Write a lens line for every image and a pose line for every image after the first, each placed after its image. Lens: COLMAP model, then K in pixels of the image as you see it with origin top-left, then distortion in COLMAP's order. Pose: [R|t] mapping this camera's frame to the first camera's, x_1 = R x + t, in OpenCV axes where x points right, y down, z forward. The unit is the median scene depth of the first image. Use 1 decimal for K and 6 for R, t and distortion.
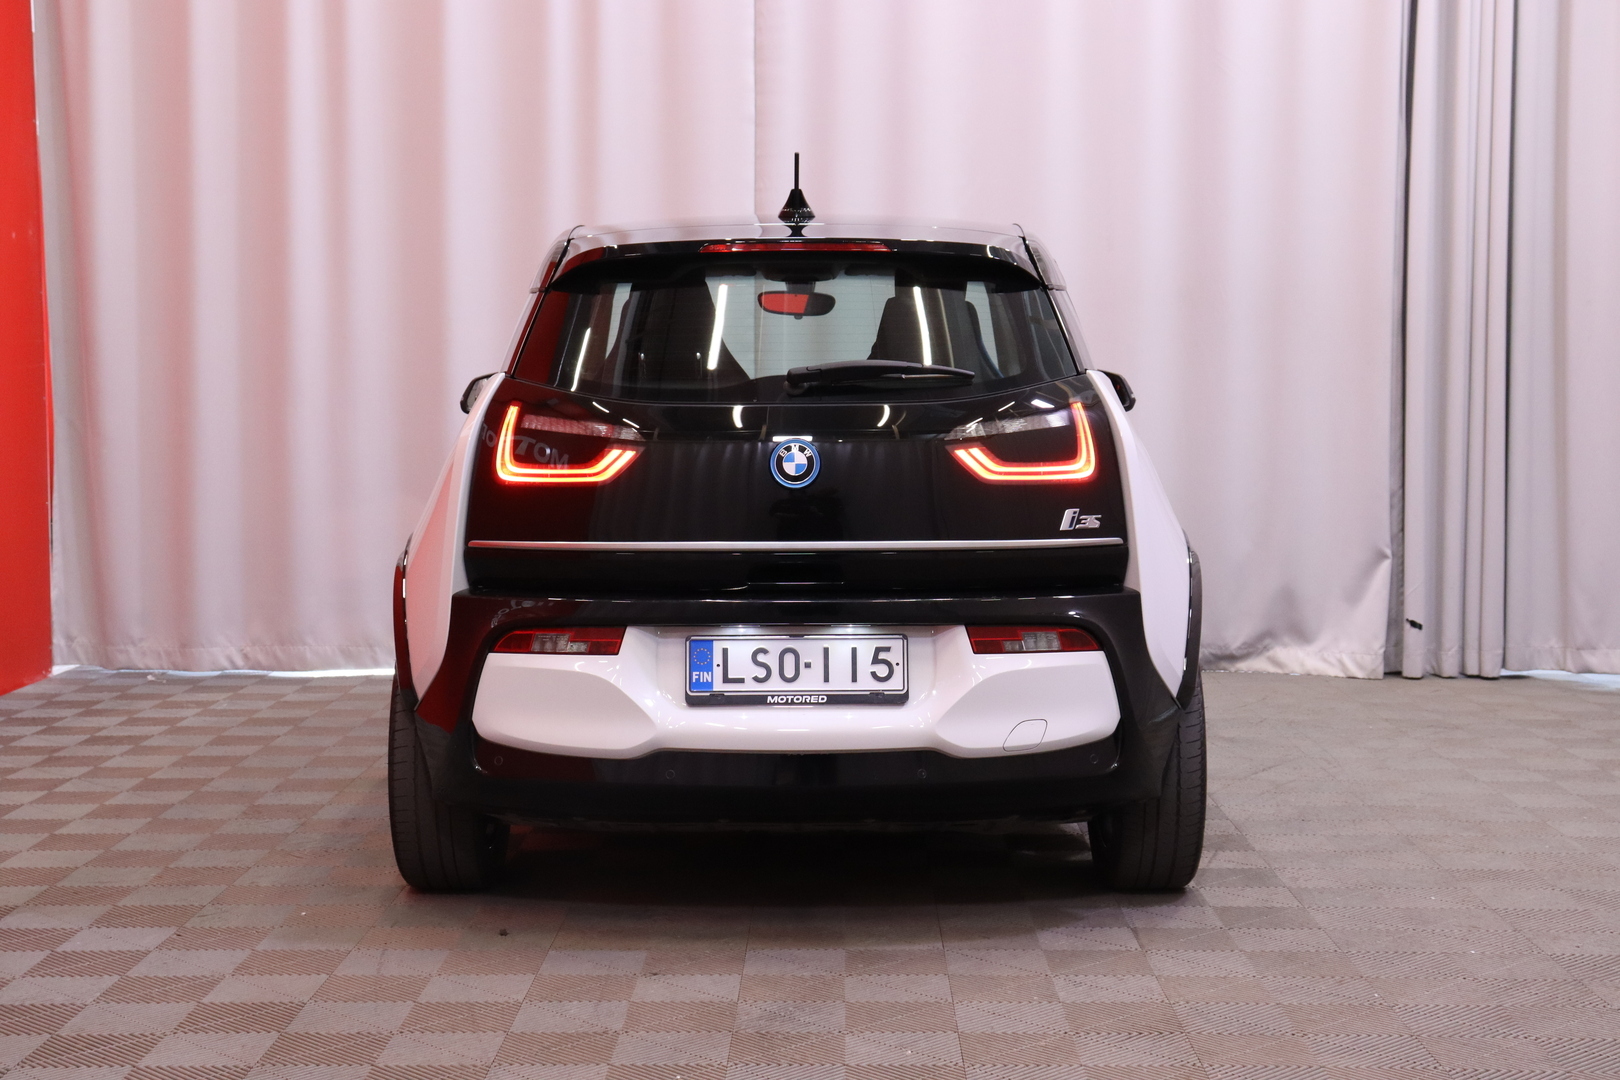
lens RADIAL K [[2399.7, 0, 810.0], [0, 2399.7, 540.0], [0, 0, 1]] dist [0.011871, 0.054687]
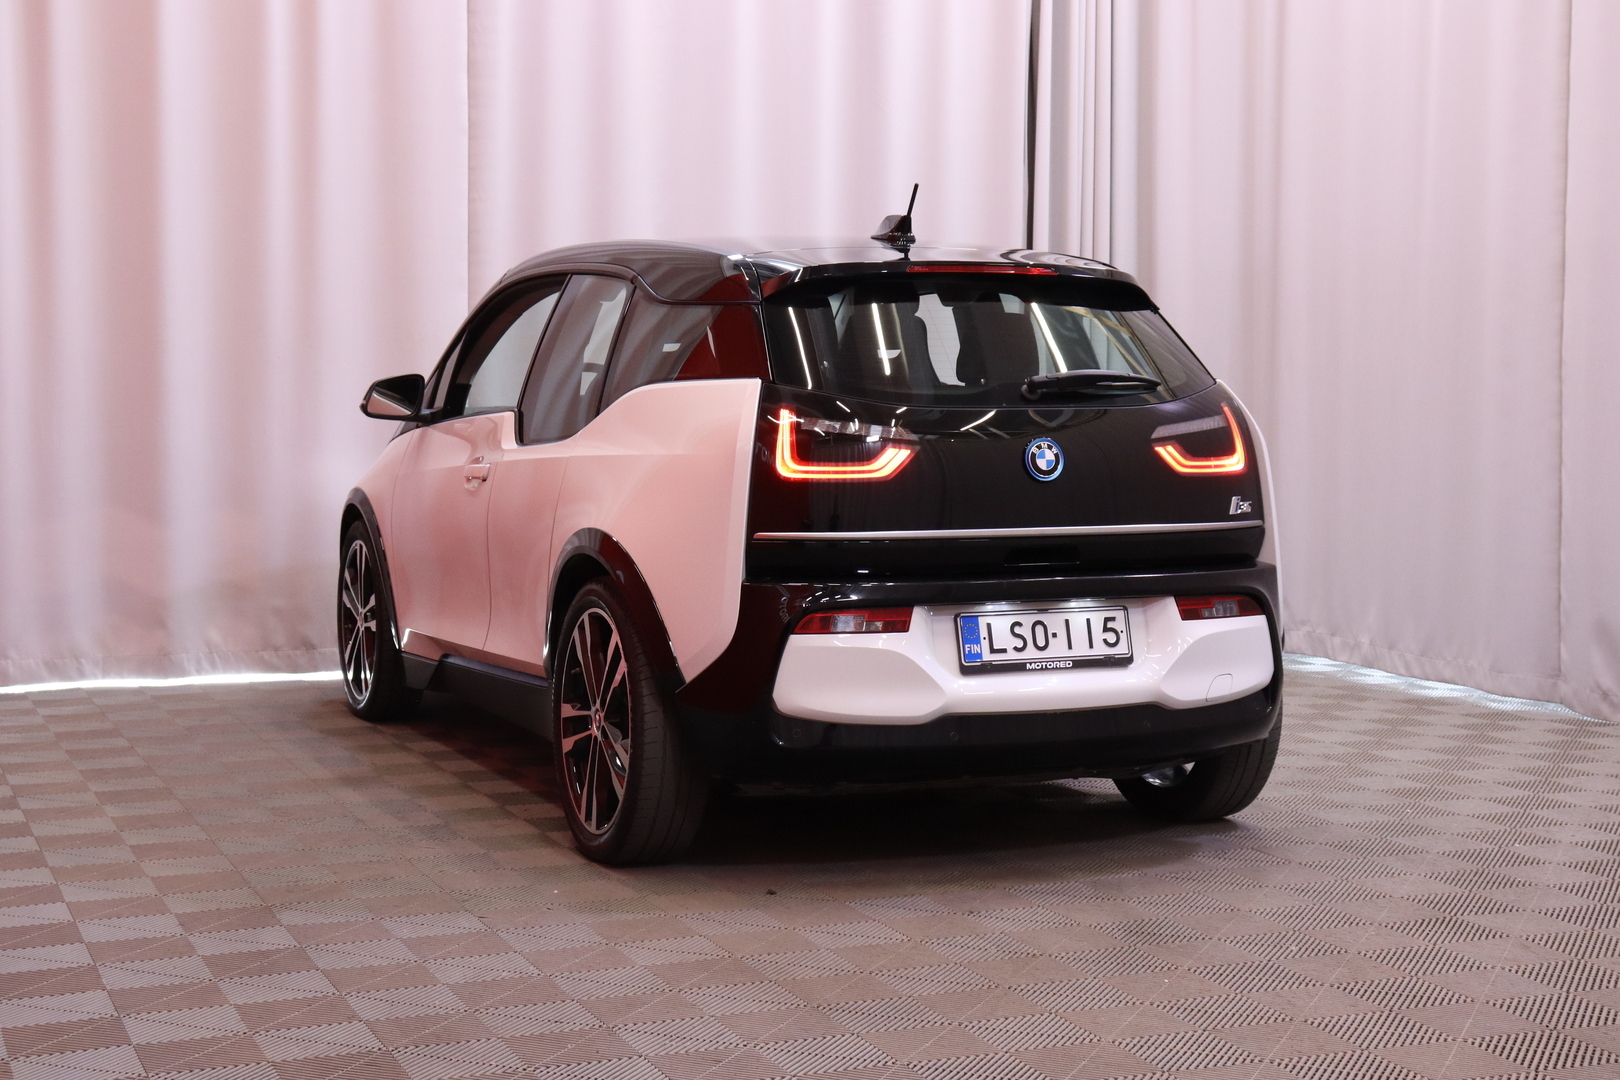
lens RADIAL K [[2399.7, 0, 810.0], [0, 2399.7, 540.0], [0, 0, 1]] dist [0.011871, 0.054687]
pose [[0.915818, -0.019671, 0.401111, -0.567271], [0.020482, 0.999788, 0.002267, 0.001608], [-0.401071, 0.006139, 0.916027, -0.006010]]
